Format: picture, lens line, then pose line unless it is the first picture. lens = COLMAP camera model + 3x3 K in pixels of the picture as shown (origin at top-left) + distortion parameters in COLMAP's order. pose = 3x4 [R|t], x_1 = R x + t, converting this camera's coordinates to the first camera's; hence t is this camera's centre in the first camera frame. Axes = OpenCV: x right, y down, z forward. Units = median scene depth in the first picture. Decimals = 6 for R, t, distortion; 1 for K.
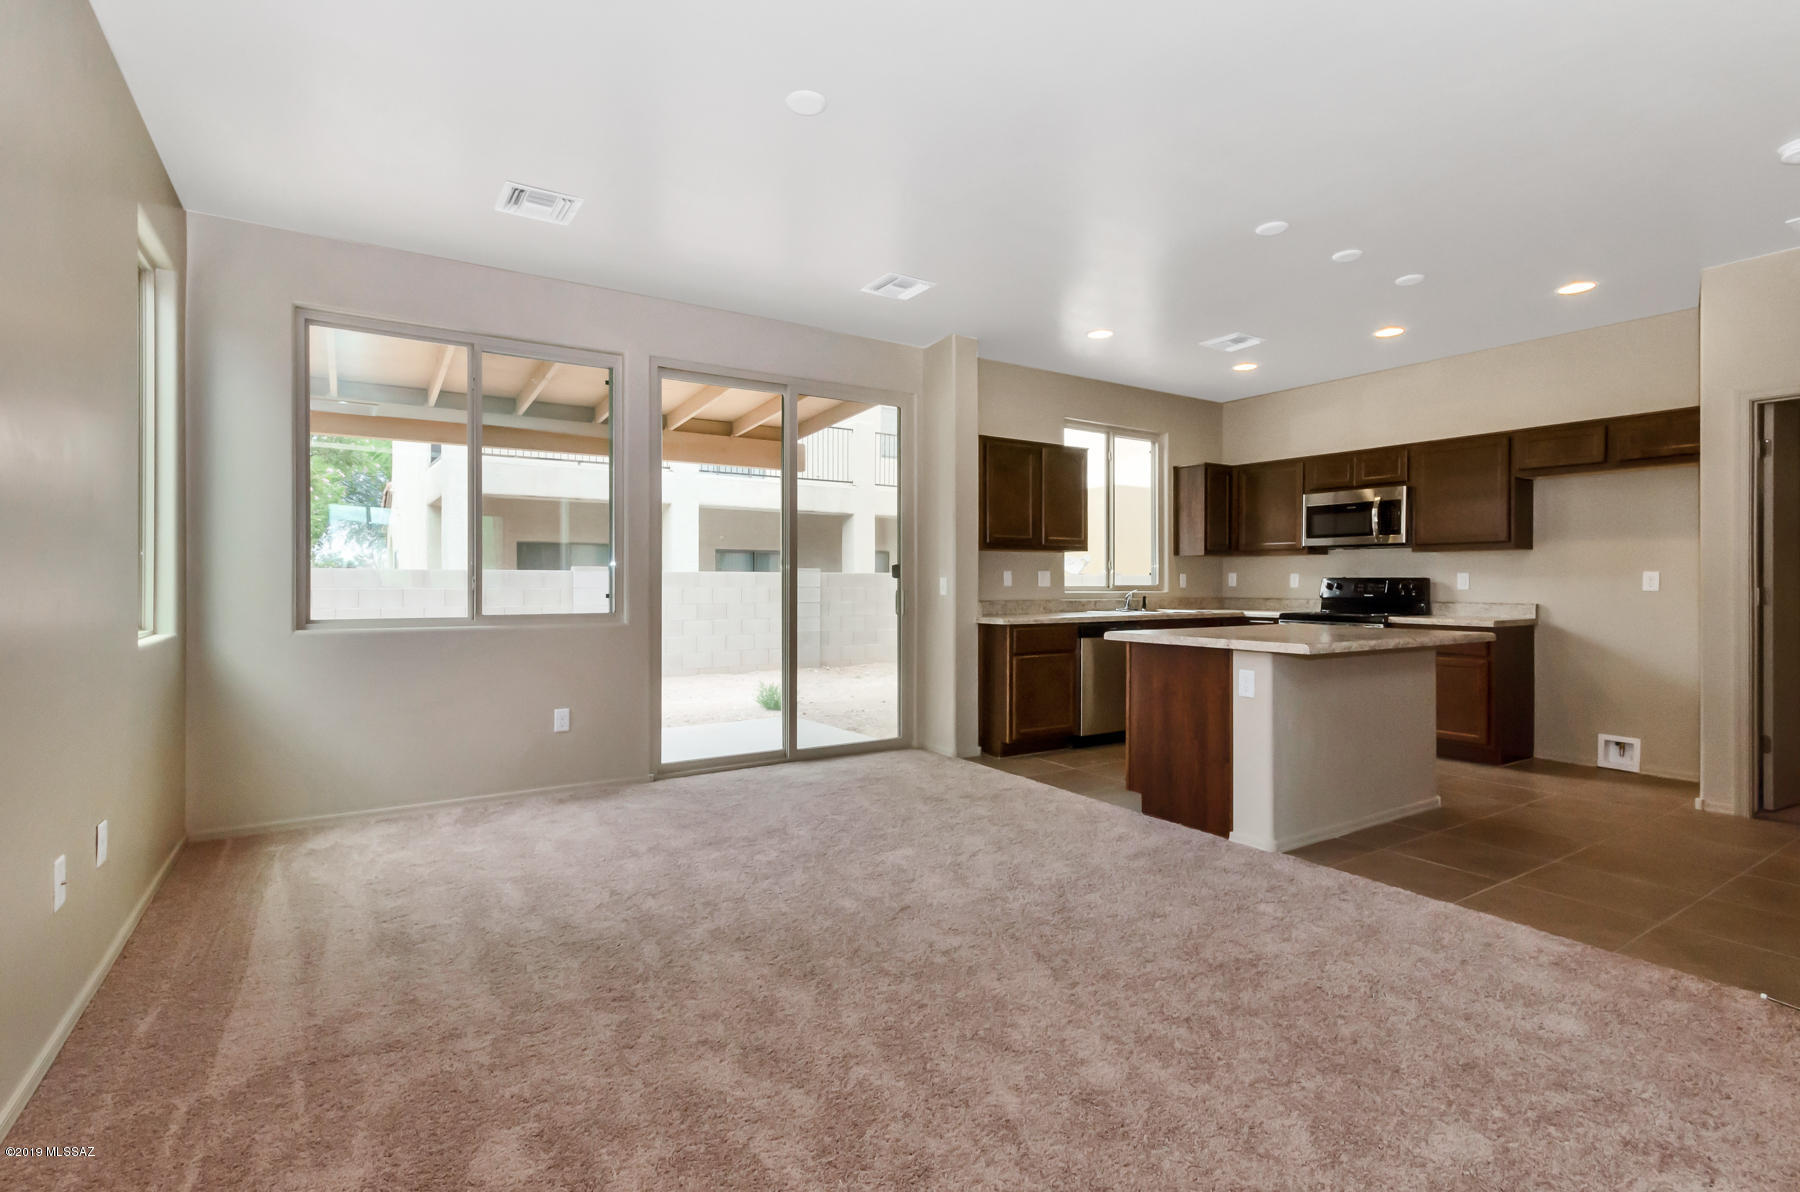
lens RADIAL K [[826.9, 0, 893.1], [0, 826.9, 576.1], [0, 0, 1]] dist [0.000098, -0.000346]
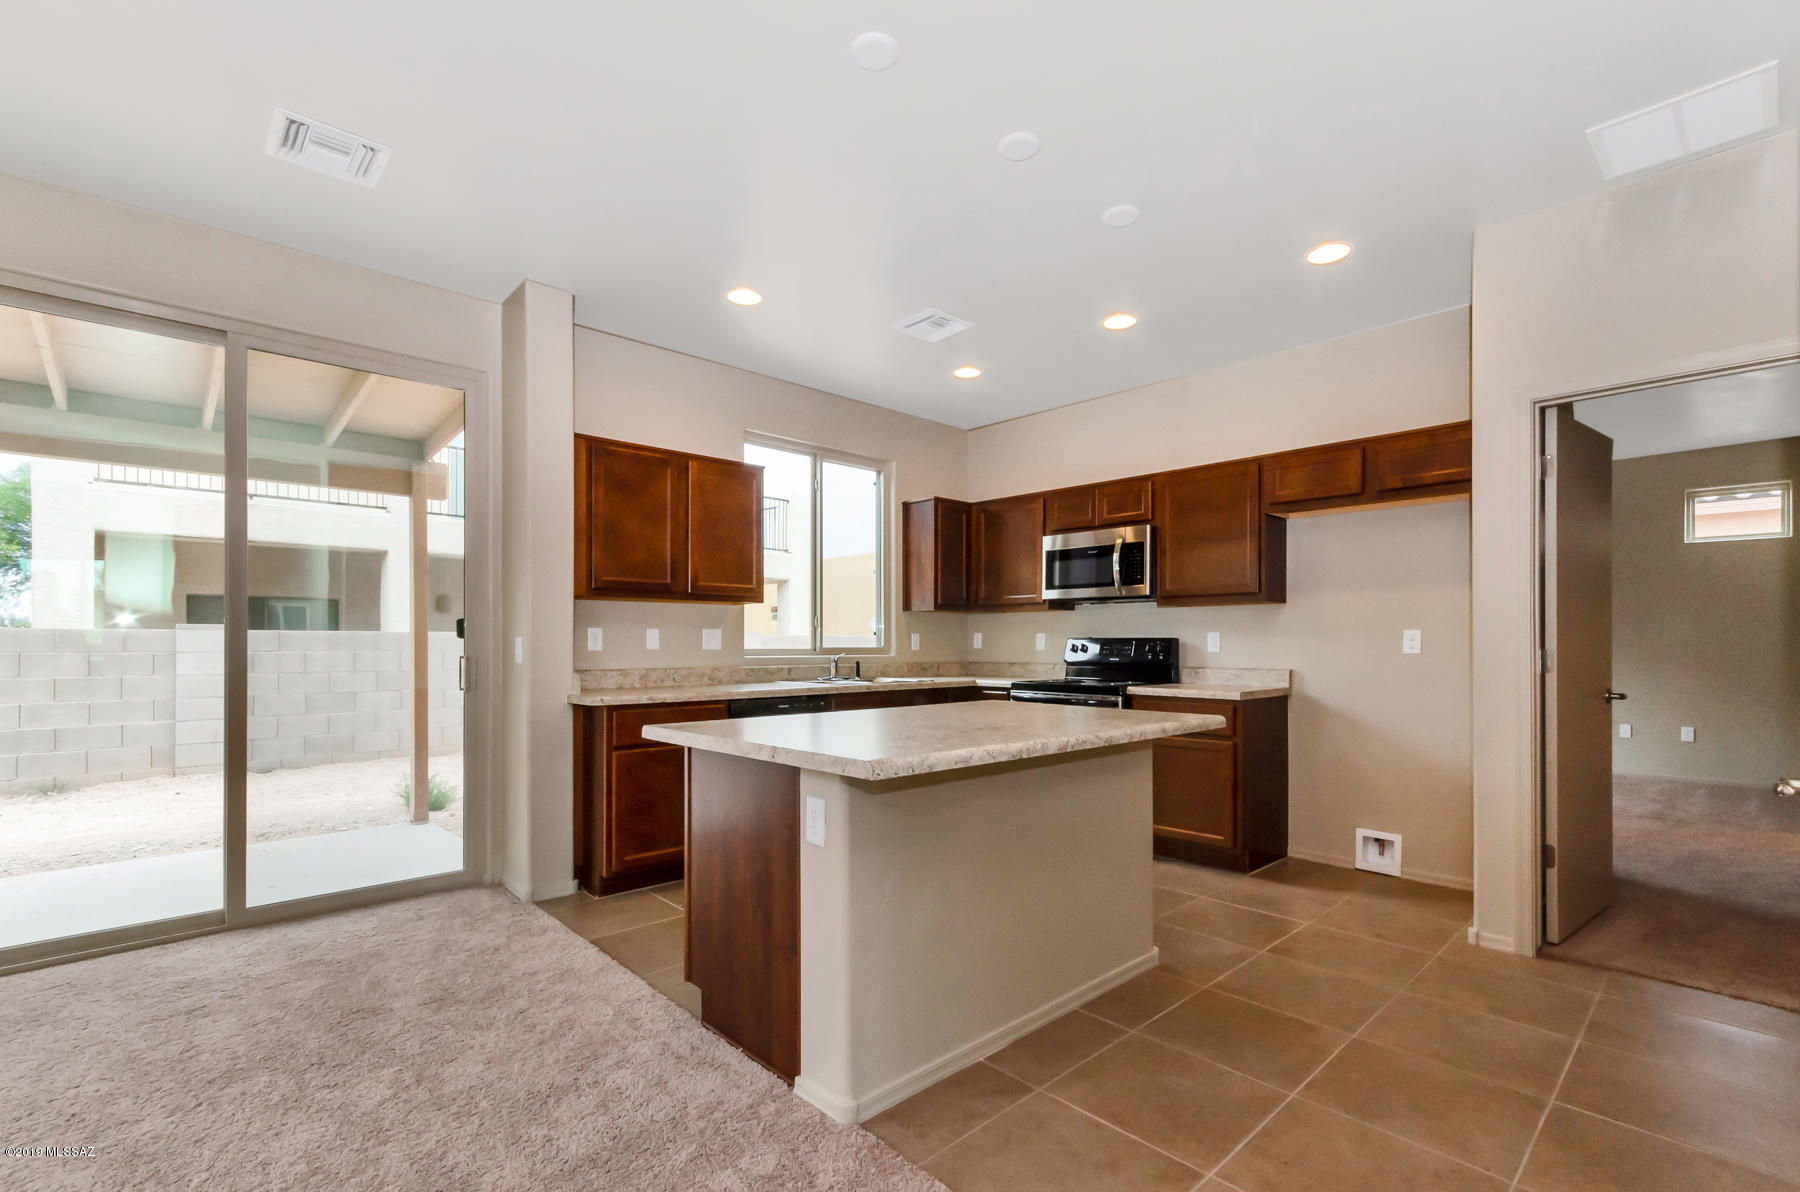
lens RADIAL K [[795.3, 0, 905.7], [0, 795.3, 638.7], [0, 0, 1]] dist [-0.000797, 0.000028]
pose [[0.982345, -0.000386, 0.187077, 0.237798], [0.000278, 1.000000, 0.000600, 0.002312], [-0.187078, -0.000537, 0.982345, 0.275897]]
